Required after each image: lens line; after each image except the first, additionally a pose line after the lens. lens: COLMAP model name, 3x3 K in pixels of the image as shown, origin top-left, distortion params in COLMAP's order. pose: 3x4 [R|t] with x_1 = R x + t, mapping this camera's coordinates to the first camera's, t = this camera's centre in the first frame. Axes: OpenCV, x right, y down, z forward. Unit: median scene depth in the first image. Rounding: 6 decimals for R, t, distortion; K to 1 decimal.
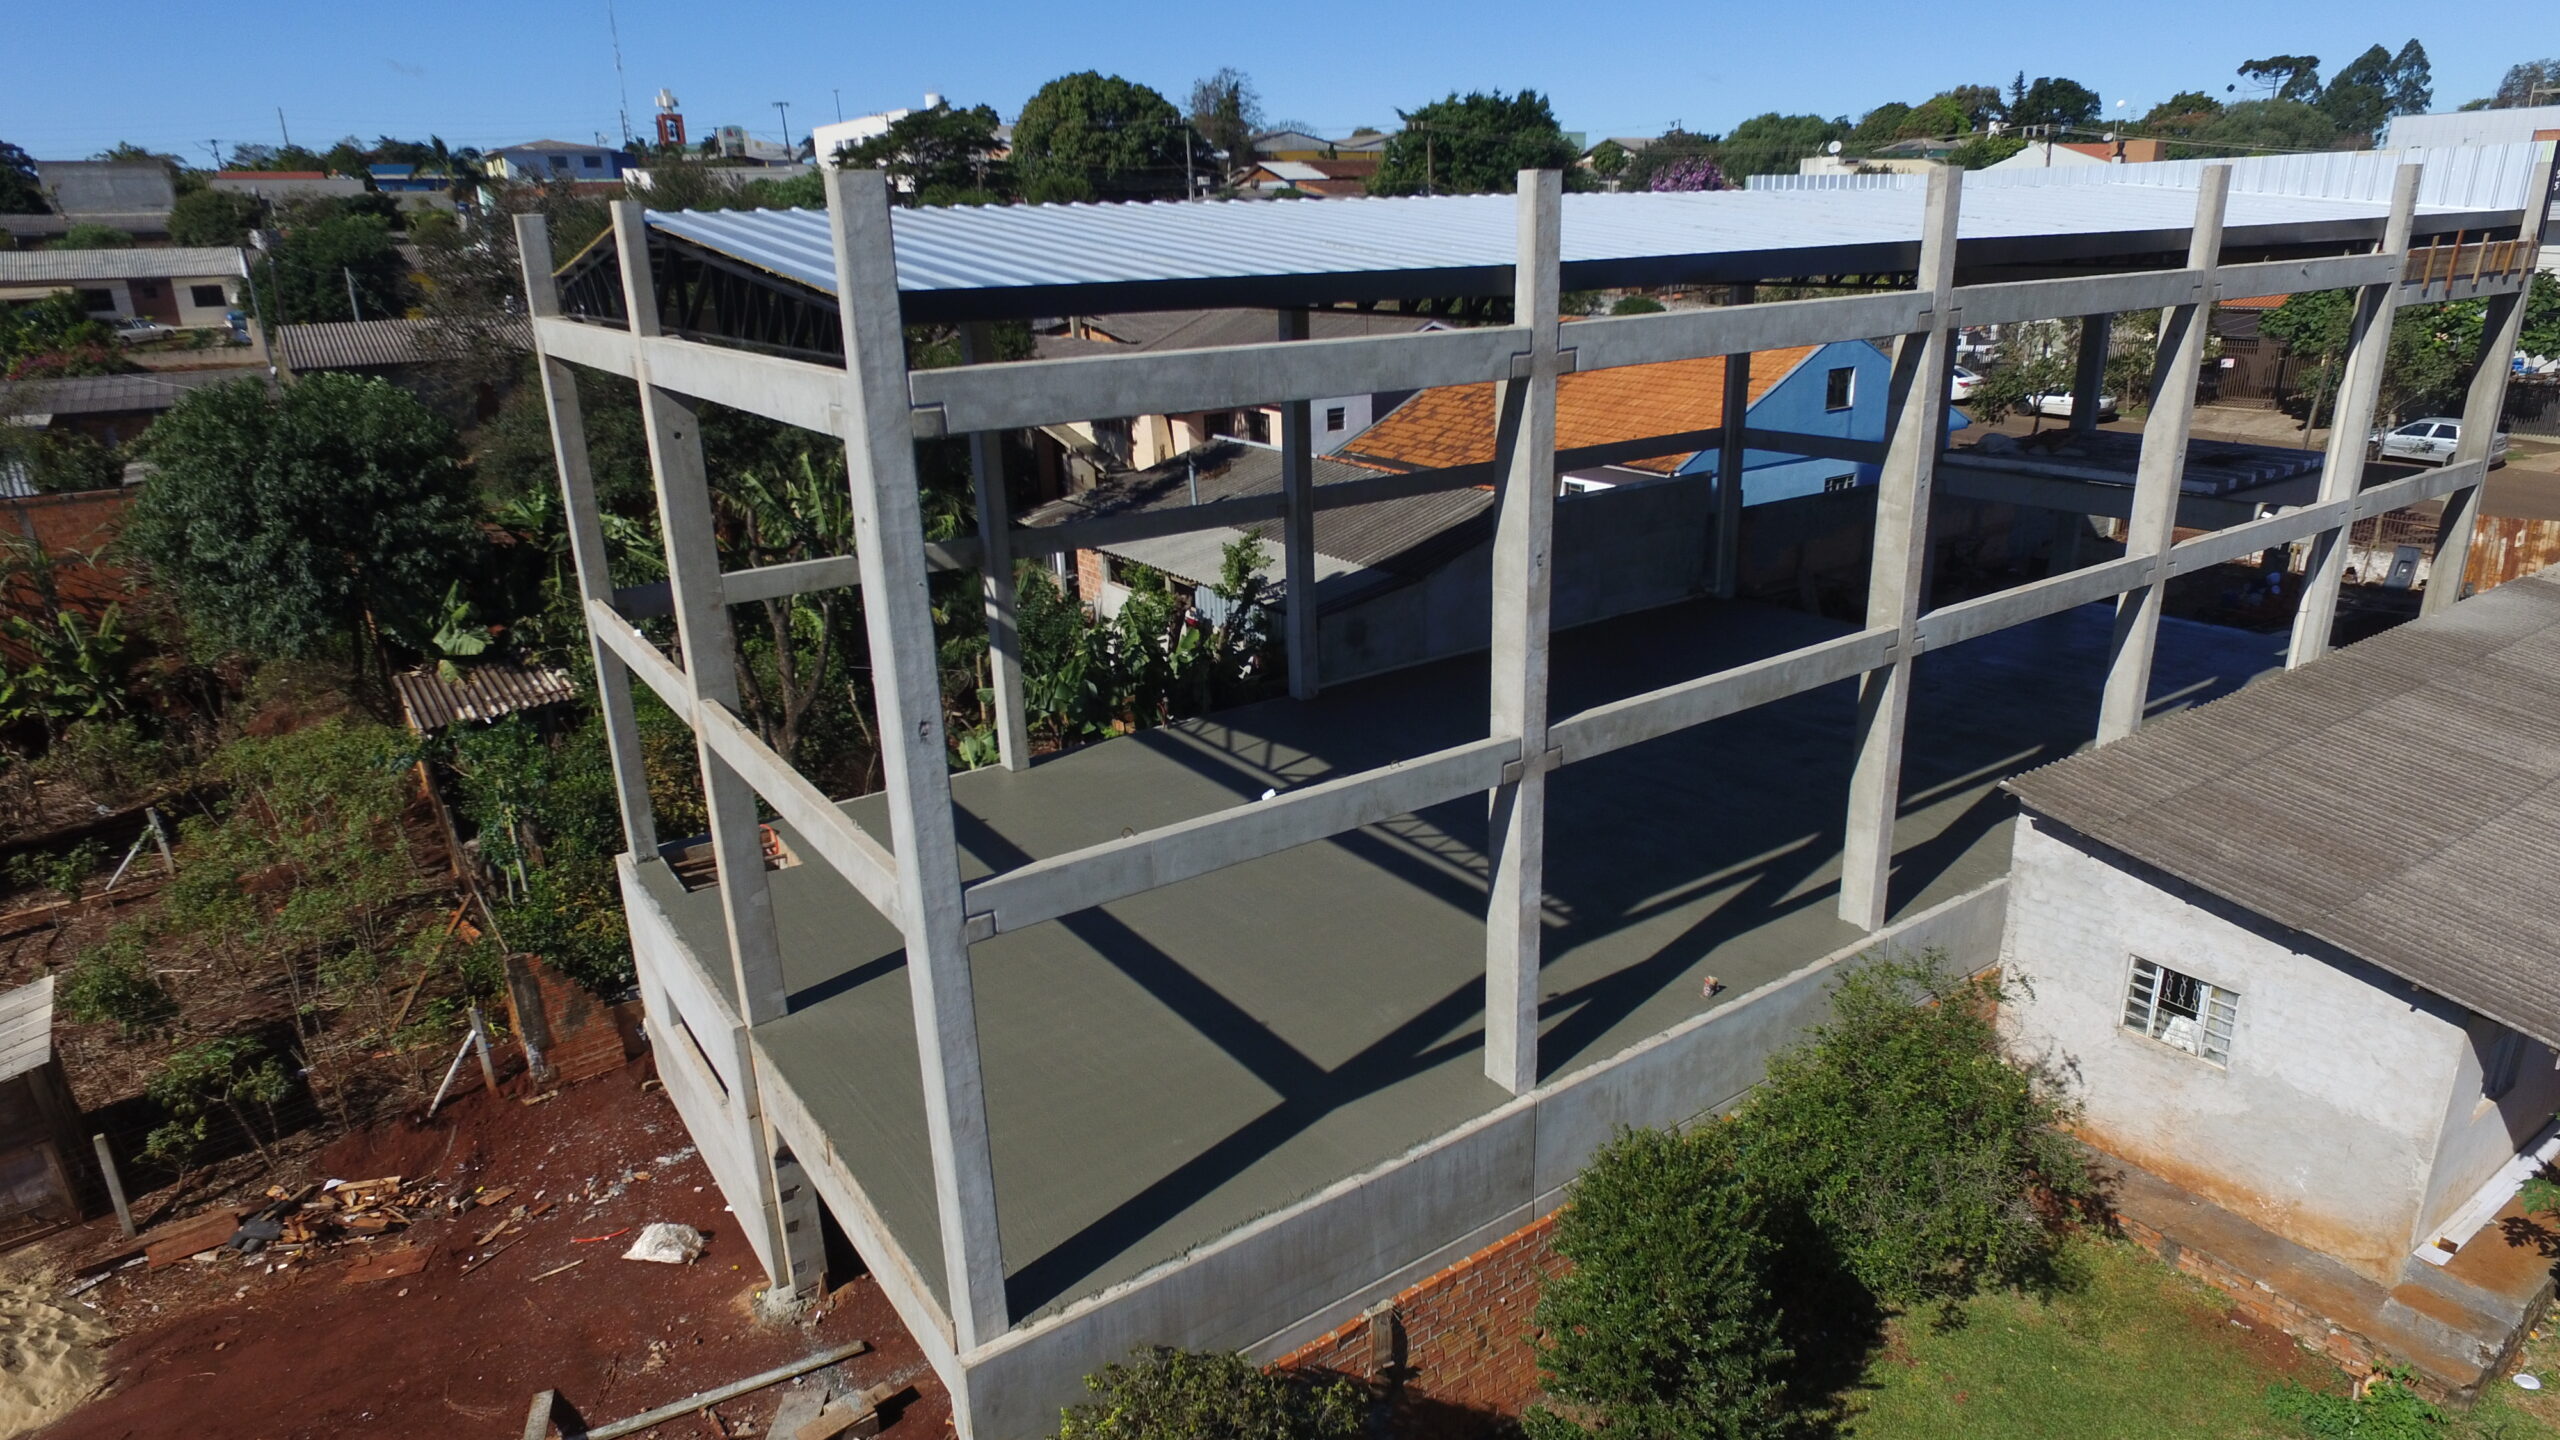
lens RADIAL K [[1473.7, 0, 1290.6], [0, 1473.7, 720.1], [0, 0, 1]] dist [-0.018324, 0.020520]
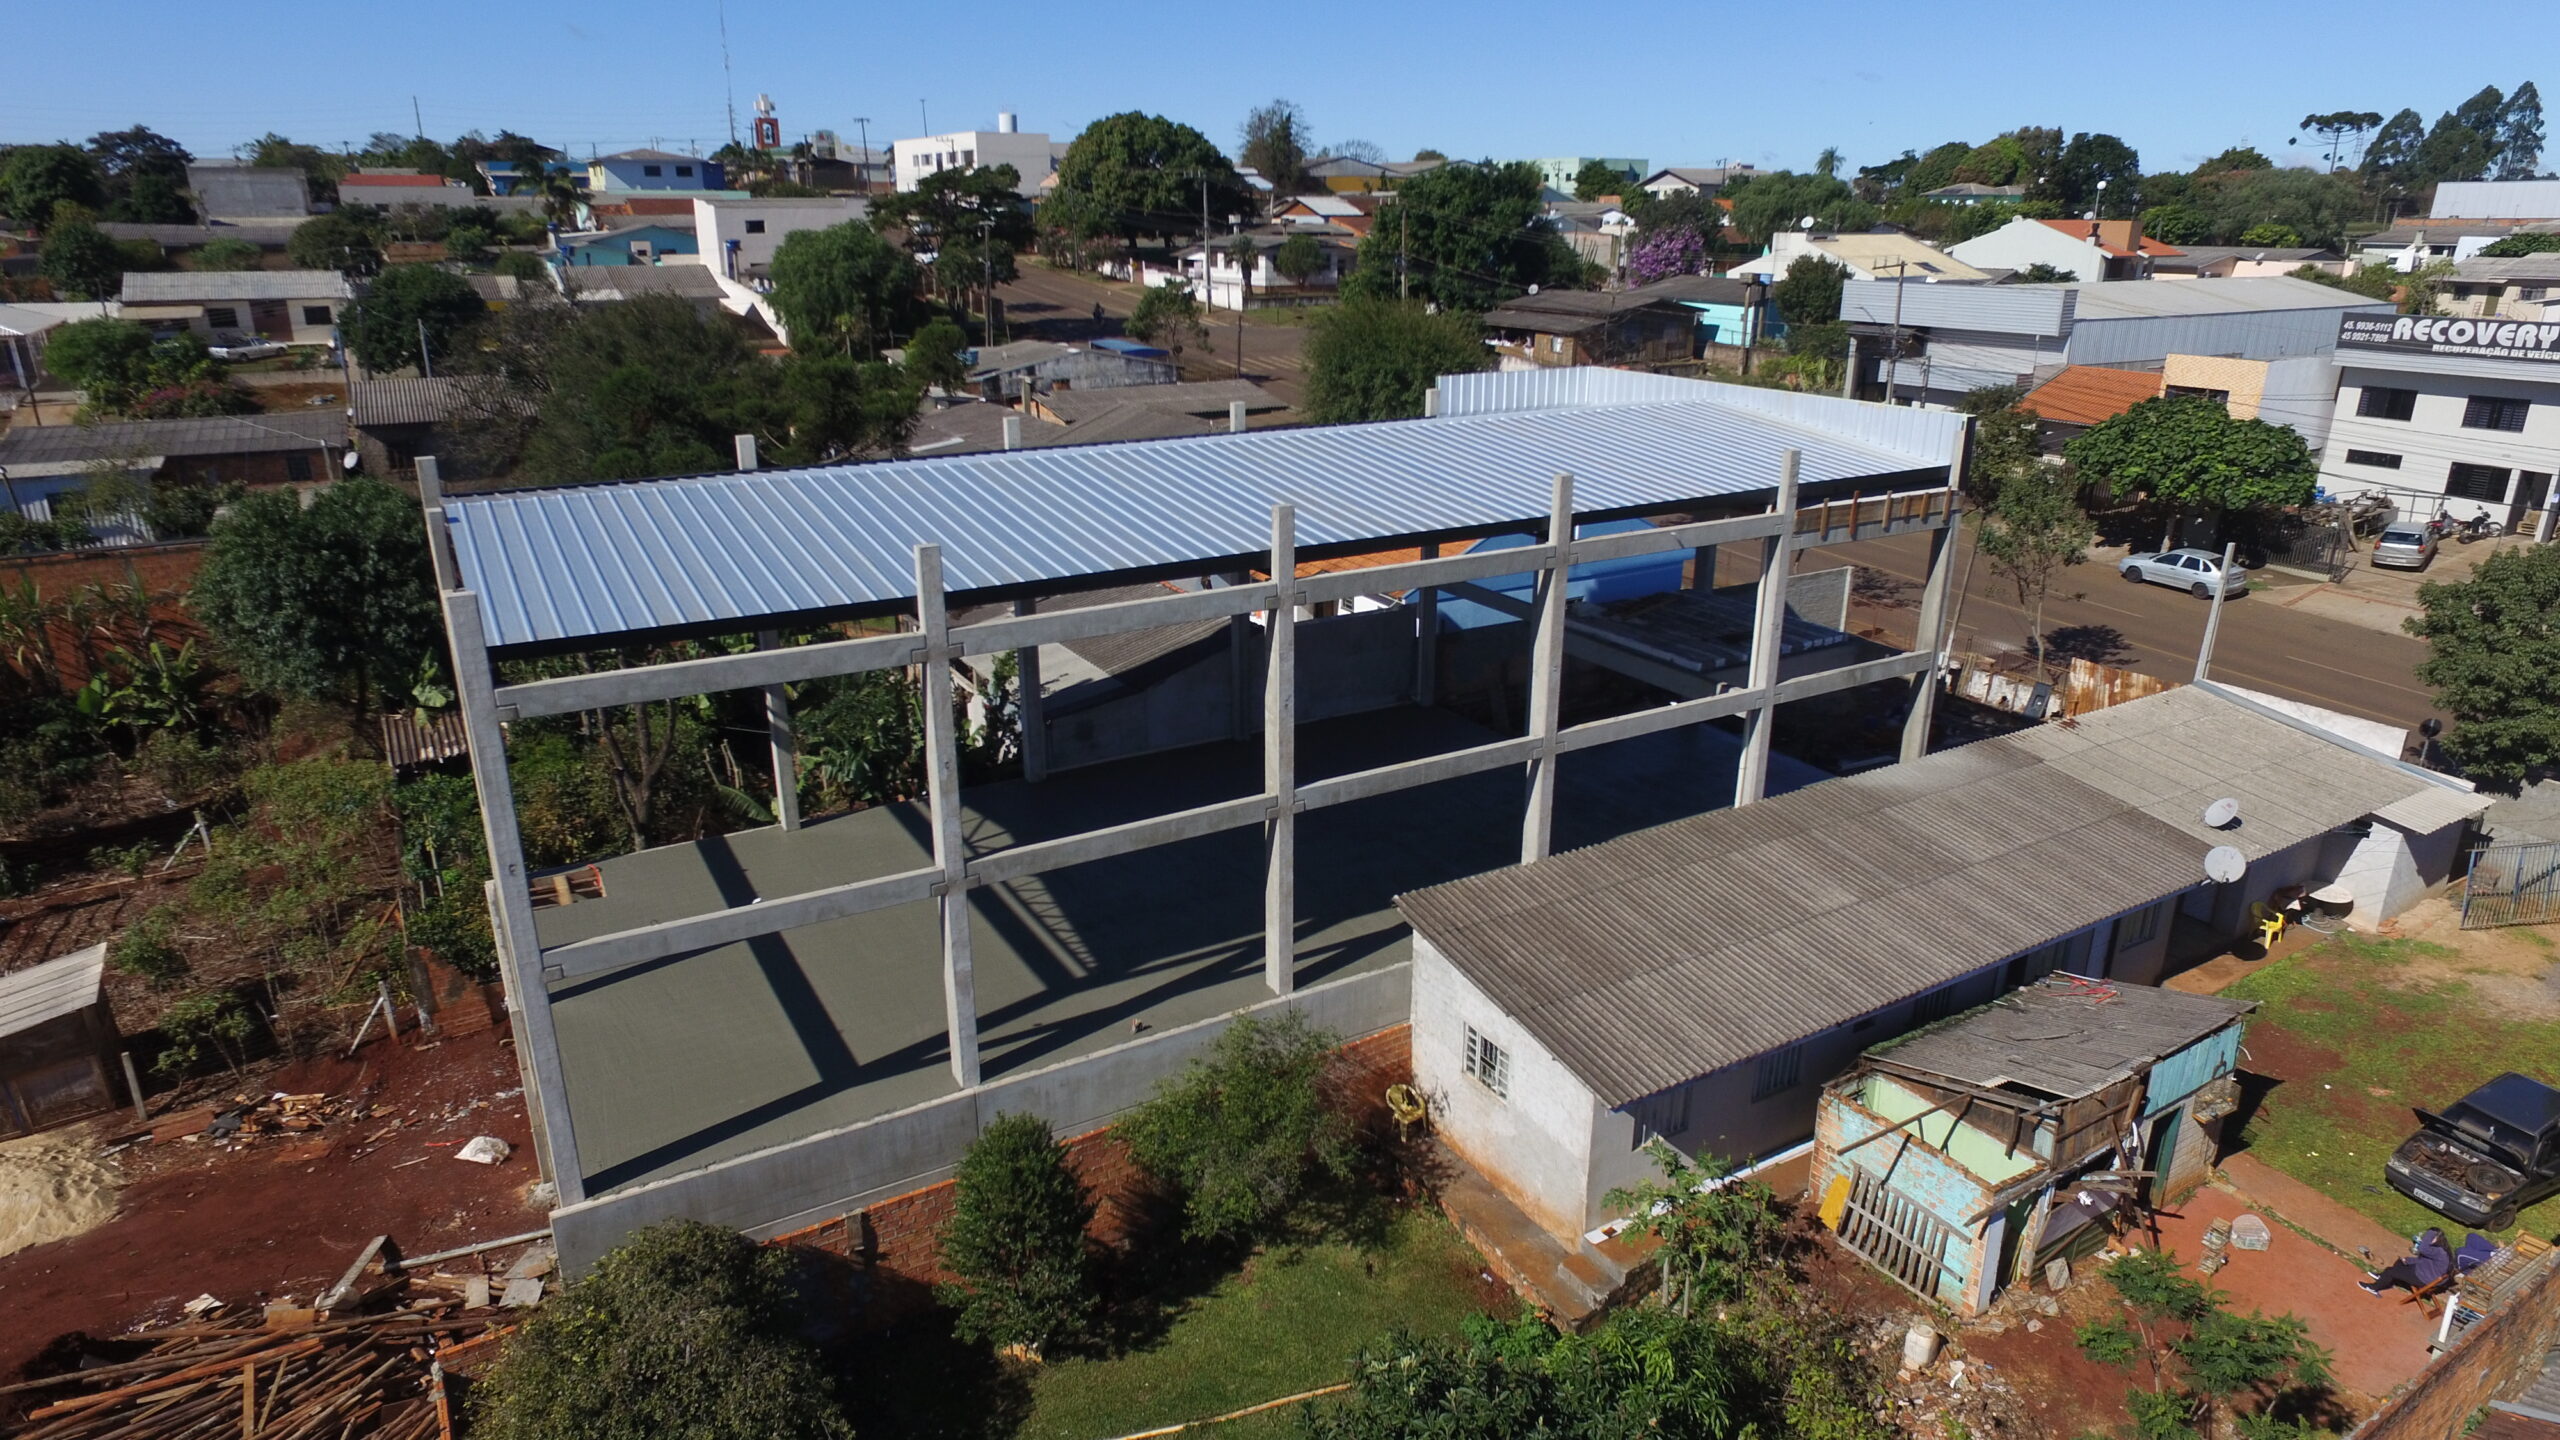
lens RADIAL K [[1473.7, 0, 1290.6], [0, 1473.7, 720.1], [0, 0, 1]] dist [-0.018324, 0.020520]
pose [[0.996969, 0.052972, -0.056983, 0.374882], [-0.052501, 0.998573, 0.009740, -0.113465], [0.057418, -0.006719, 0.998328, -0.362708]]
